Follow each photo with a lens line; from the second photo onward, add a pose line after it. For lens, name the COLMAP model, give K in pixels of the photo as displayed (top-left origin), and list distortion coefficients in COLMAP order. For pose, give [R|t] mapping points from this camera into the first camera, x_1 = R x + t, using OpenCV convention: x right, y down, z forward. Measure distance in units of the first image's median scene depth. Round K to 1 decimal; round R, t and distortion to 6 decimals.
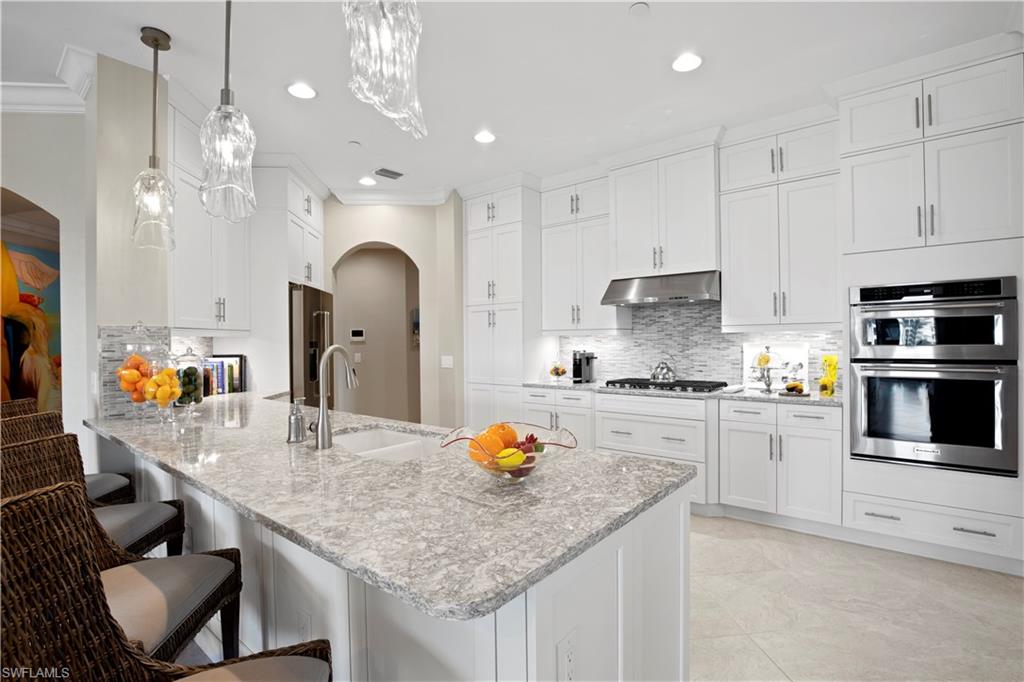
lens RADIAL K [[486.8, 0, 509.1], [0, 486.8, 347.3], [0, 0, 1]] dist [-0.004002, 0.000586]
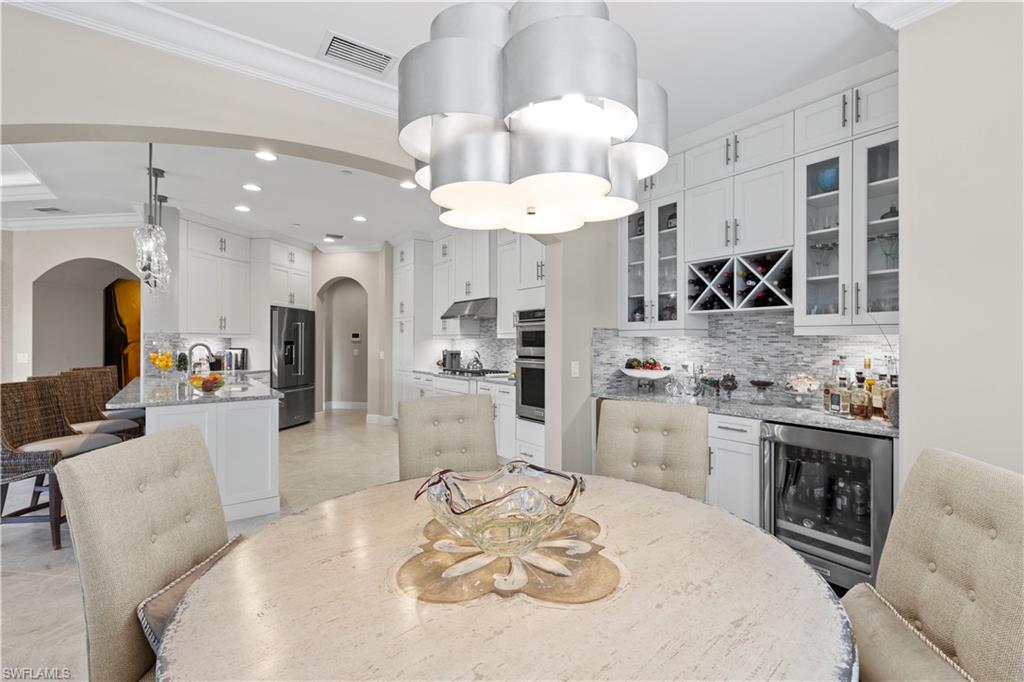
lens RADIAL K [[486.8, 0, 520.7], [0, 486.8, 336.9], [0, 0, 1]] dist [-0.004002, 0.000586]
pose [[0.965108, 0.009026, -0.261695, 0.811473], [-0.014788, 0.999690, -0.020055, -0.004520], [0.261433, 0.023225, 0.964942, -0.396287]]
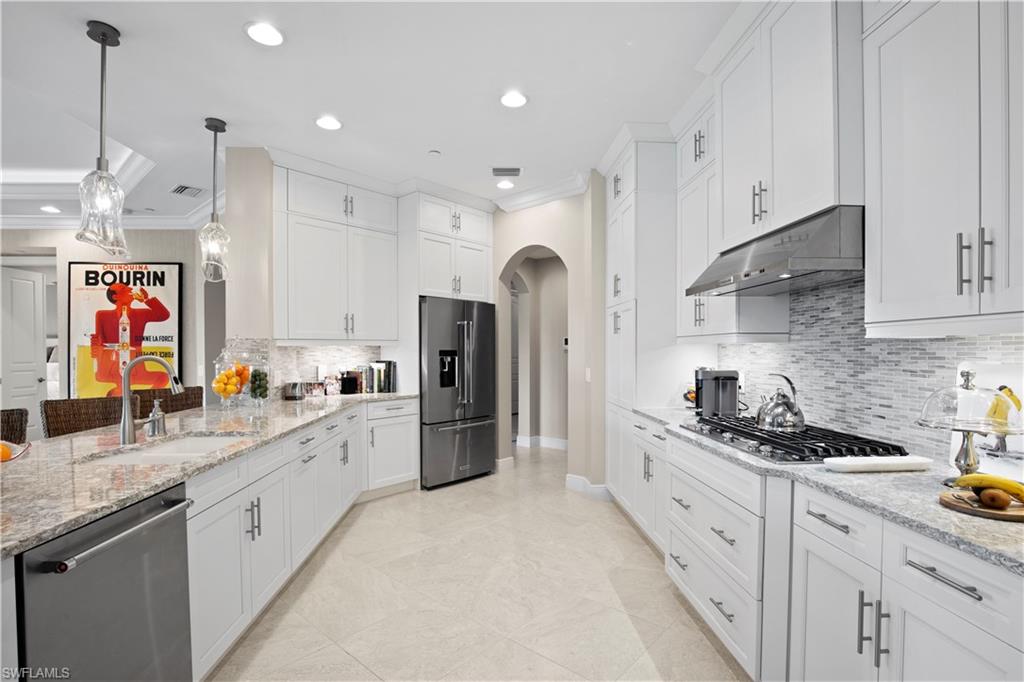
lens RADIAL K [[486.8, 0, 520.5], [0, 486.8, 355.4], [0, 0, 1]] dist [-0.004002, 0.000586]
pose [[0.684517, 0.015797, -0.728826, 0.492818], [-0.014288, 0.999864, 0.008253, -0.011712], [0.728857, 0.004764, 0.684650, 0.401800]]
